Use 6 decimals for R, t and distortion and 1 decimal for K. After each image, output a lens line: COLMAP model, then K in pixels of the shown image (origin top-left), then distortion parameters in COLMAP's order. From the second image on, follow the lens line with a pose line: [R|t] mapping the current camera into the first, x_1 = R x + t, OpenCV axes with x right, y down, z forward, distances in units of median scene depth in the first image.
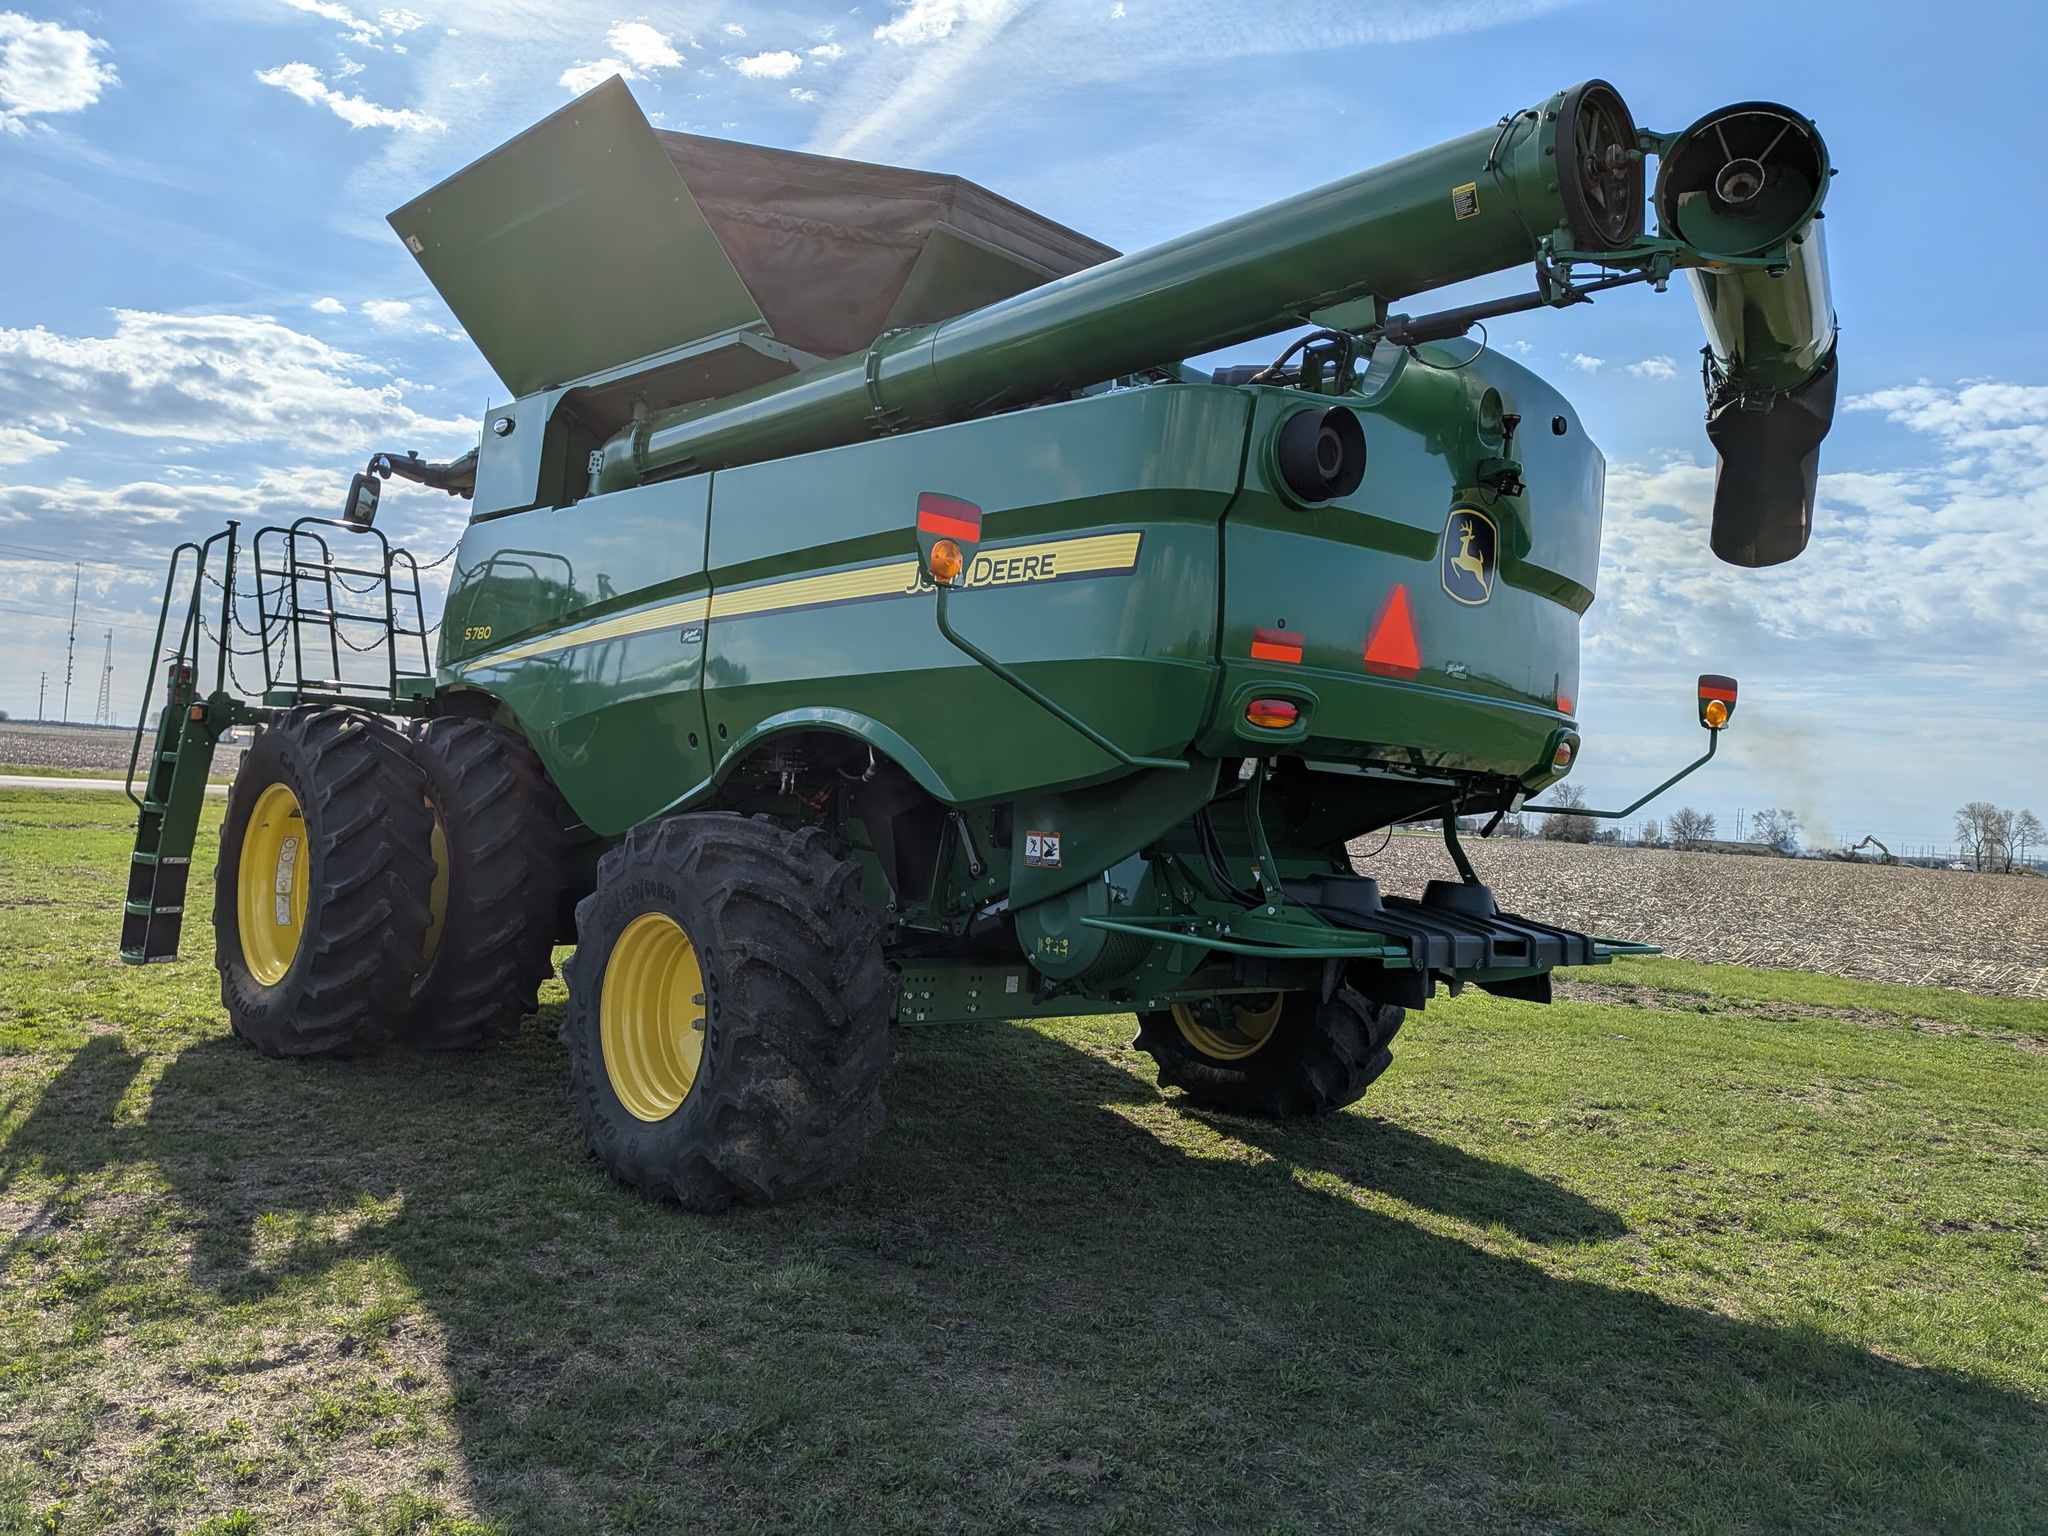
lens RADIAL K [[1475.7, 0, 1024.9], [0, 1475.7, 734.7], [0, 0, 1]] dist [0.038748, -0.055262]
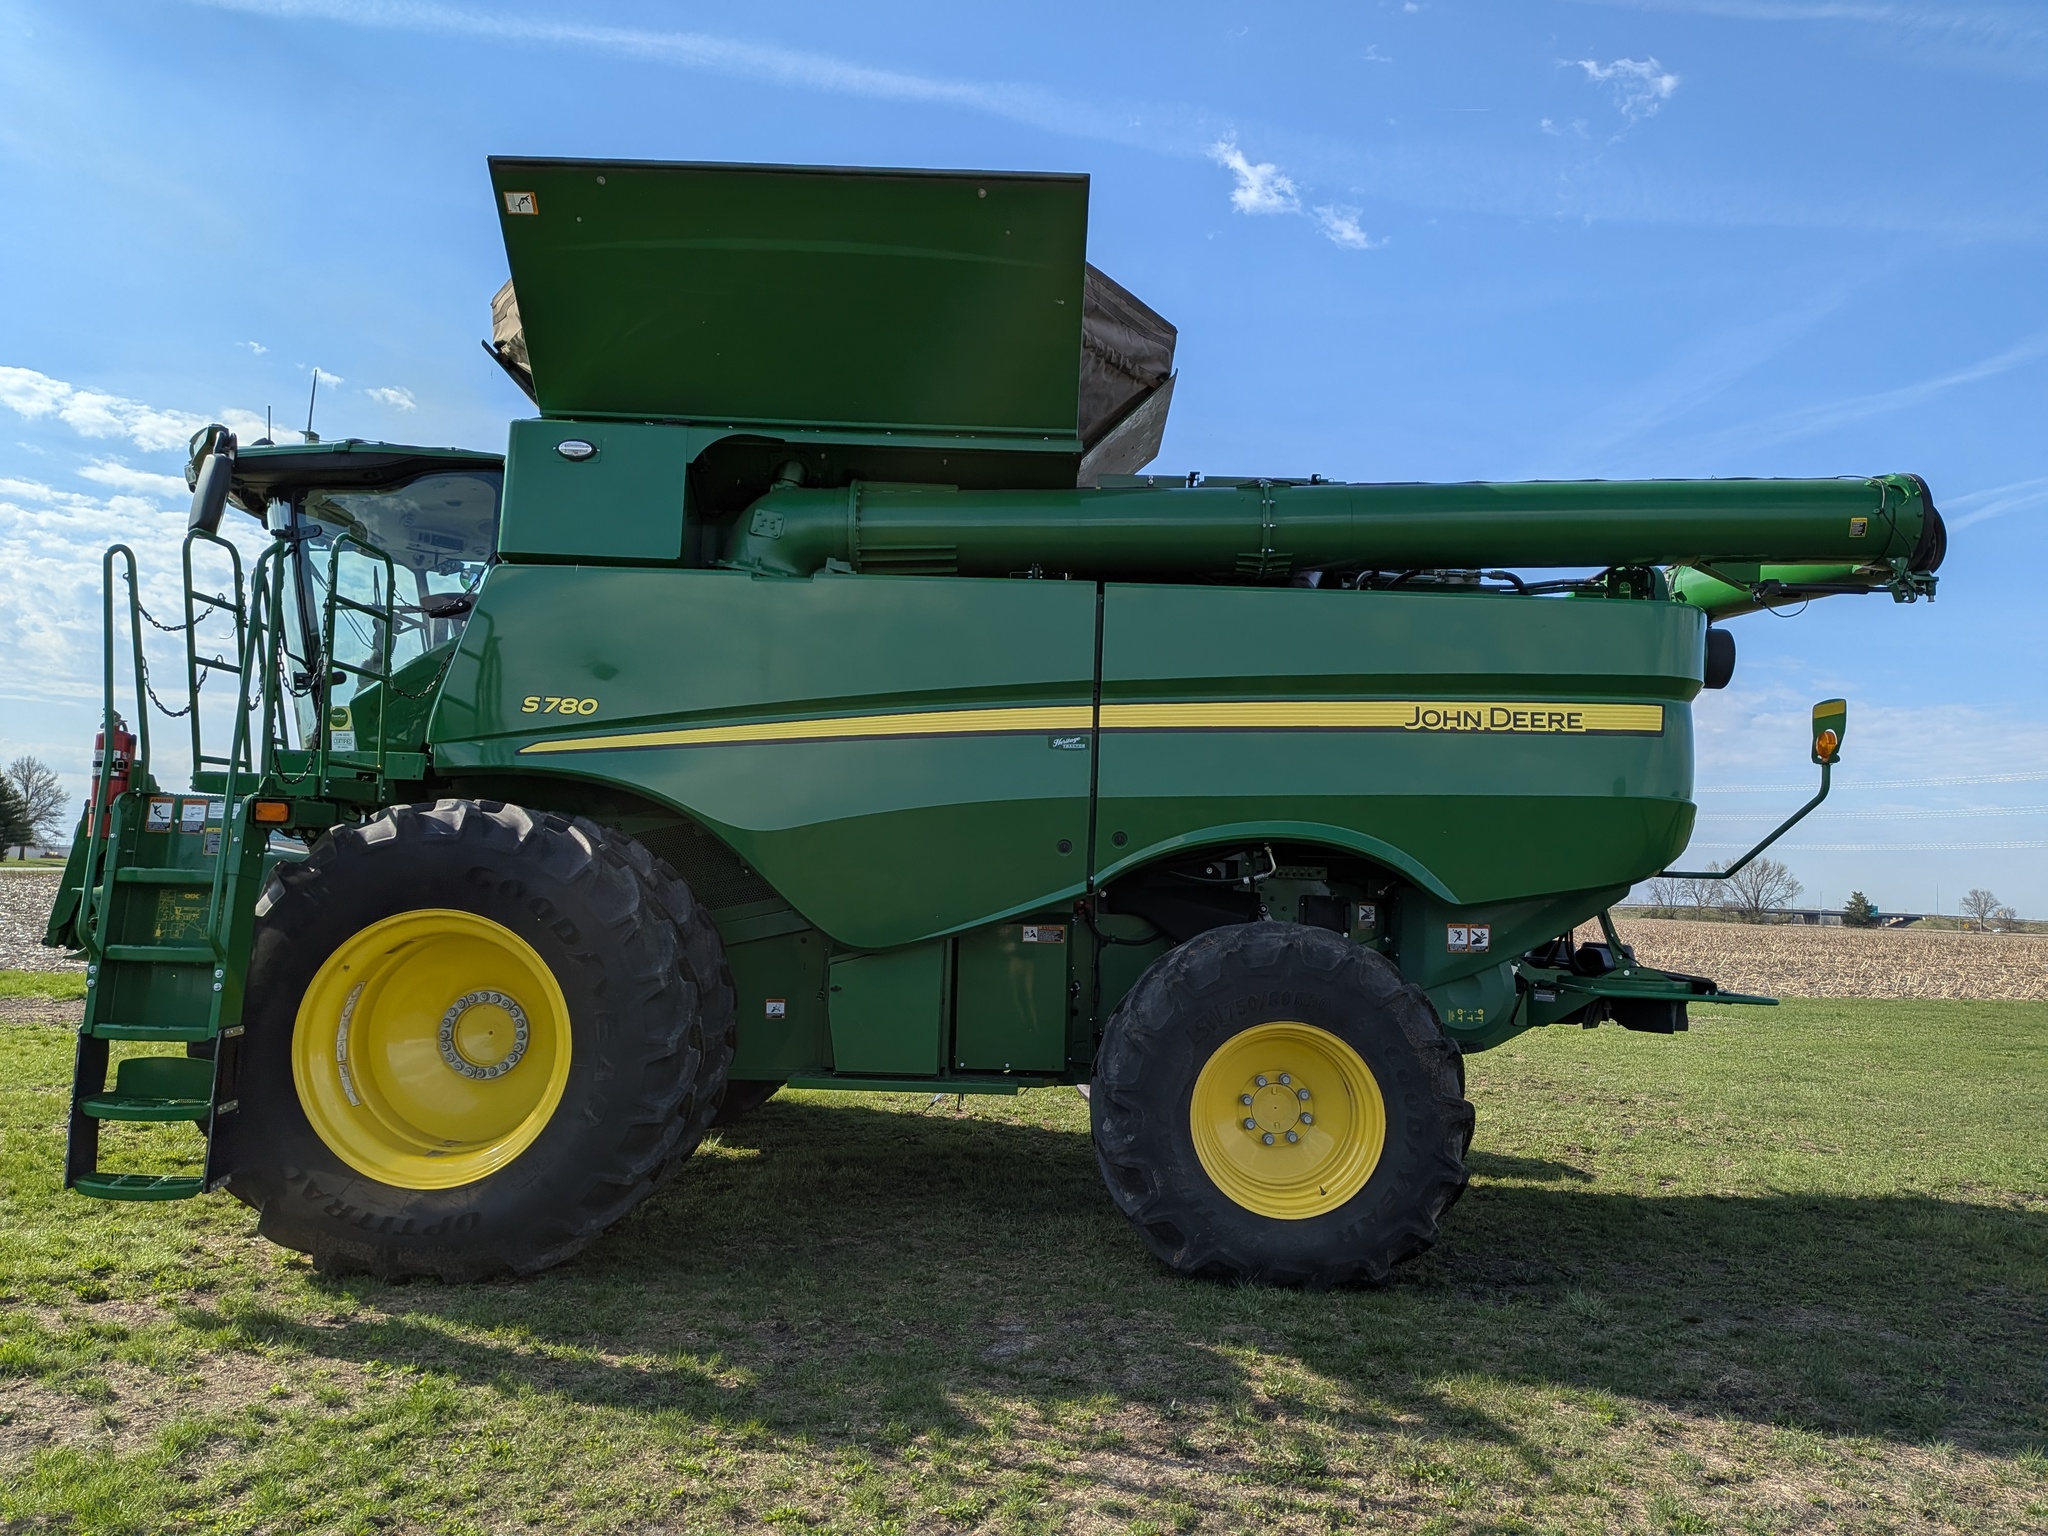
lens RADIAL K [[1572.1, 0, 1024.0], [0, 1572.1, 768.0], [0, 0, 1]] dist [0.041665, -0.001100]
pose [[0.683310, 0.026861, 0.729634, -1.210998], [-0.014678, 0.999626, -0.023054, -0.029975], [-0.729981, 0.005044, 0.683449, 0.355873]]
